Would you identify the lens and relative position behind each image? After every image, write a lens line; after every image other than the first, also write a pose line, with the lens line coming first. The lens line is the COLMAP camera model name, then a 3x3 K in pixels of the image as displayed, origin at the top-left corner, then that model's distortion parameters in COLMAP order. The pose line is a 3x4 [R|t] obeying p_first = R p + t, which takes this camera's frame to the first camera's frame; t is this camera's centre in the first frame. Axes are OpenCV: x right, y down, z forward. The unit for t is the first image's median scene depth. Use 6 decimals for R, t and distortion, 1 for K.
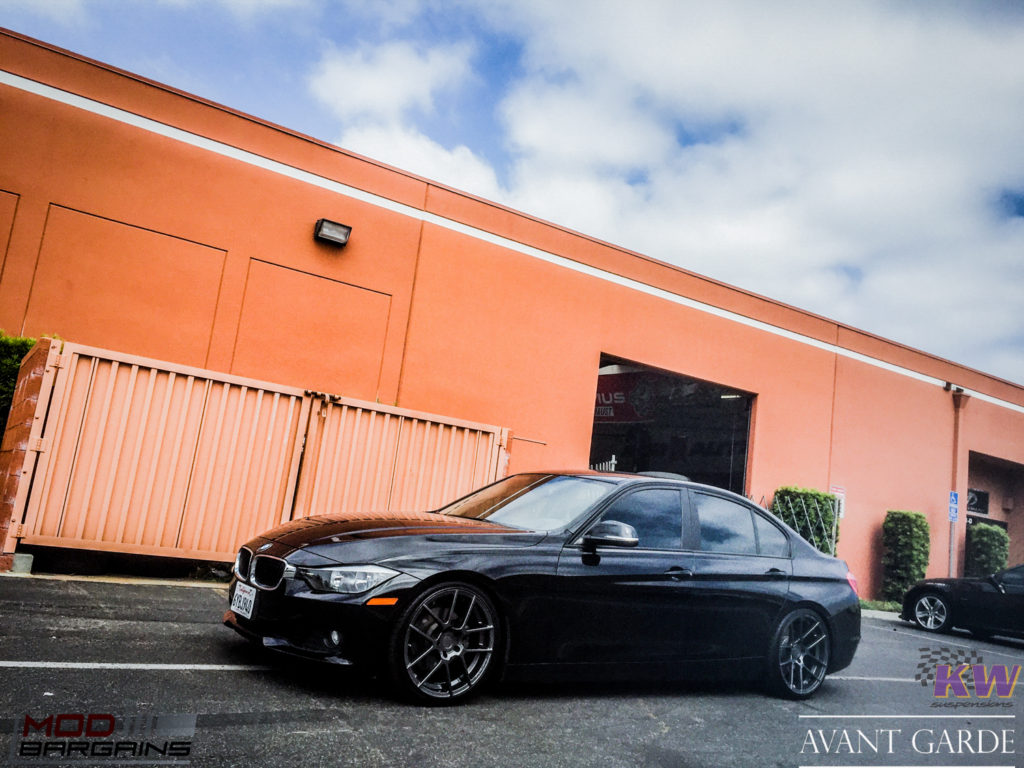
lens RADIAL K [[873.5, 0, 512.0], [0, 873.5, 384.0], [0, 0, 1]] dist [0.077264, -0.083235]
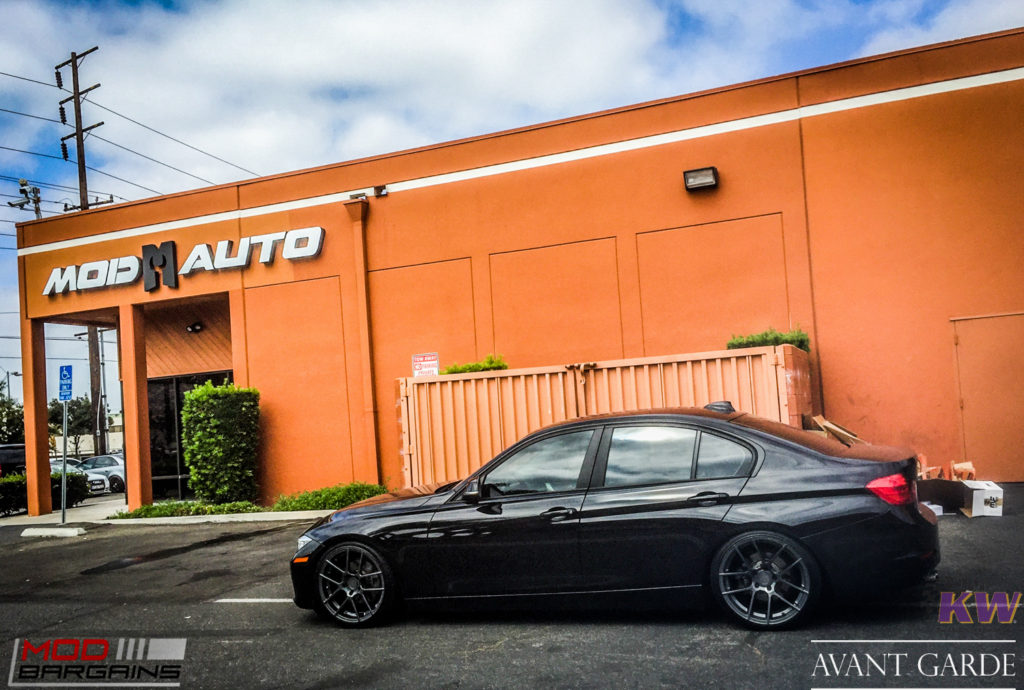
lens RADIAL K [[920.9, 0, 512.8], [0, 920.9, 376.3], [0, 0, 1]] dist [0.056861, -0.000882]
pose [[0.557139, -0.197295, -0.806642, 0.838095], [0.268701, 0.961941, -0.049690, 0.073699], [0.785745, -0.189061, 0.588948, 0.250220]]
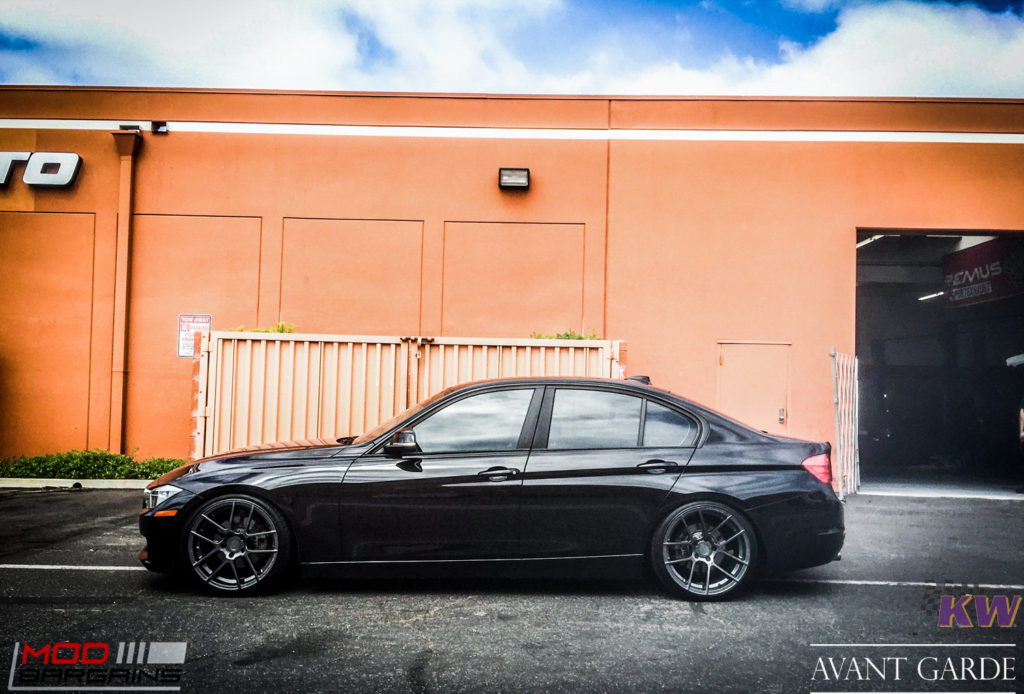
lens RADIAL K [[885.0, 0, 511.4], [0, 885.0, 379.9], [0, 0, 1]] dist [0.089251, -0.140391]
pose [[0.824114, -0.130037, -0.551295, 0.584163], [0.169103, 0.985388, 0.020358, 0.072267], [0.540592, -0.110003, 0.834062, 0.143526]]
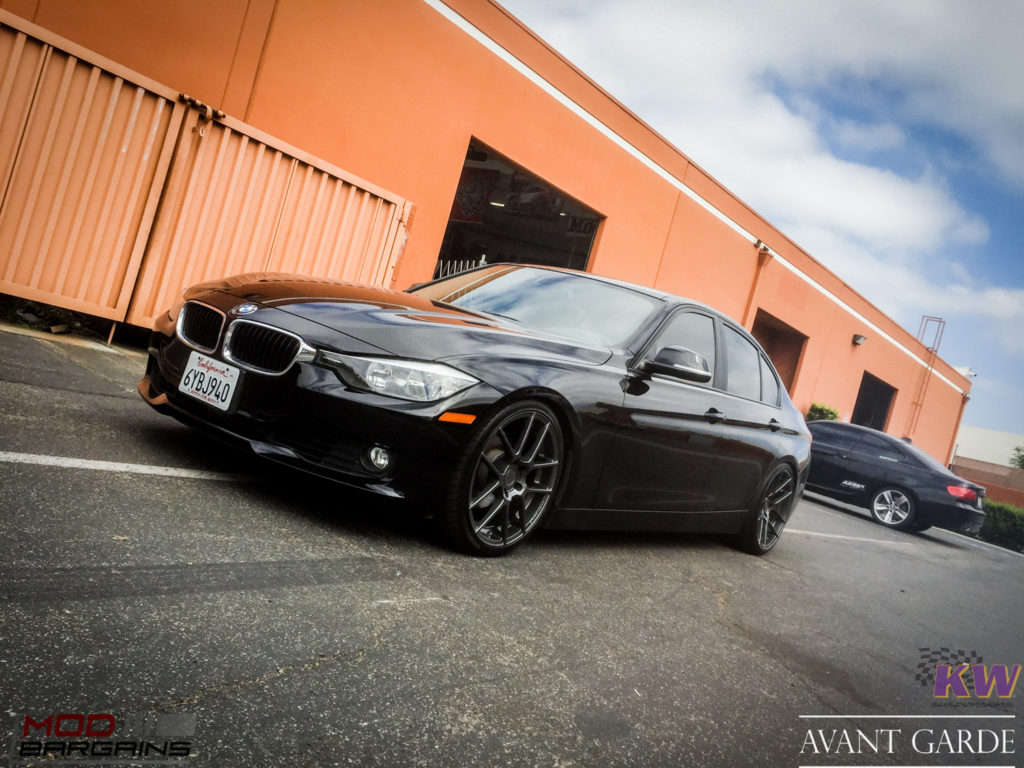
lens RADIAL K [[873.5, 0, 512.0], [0, 873.5, 384.0], [0, 0, 1]] dist [0.077264, -0.083235]
pose [[0.944324, 0.137032, 0.299124, -0.188930], [-0.201632, 0.959442, 0.197017, 0.044478], [-0.259995, -0.246361, 0.933654, 0.203591]]
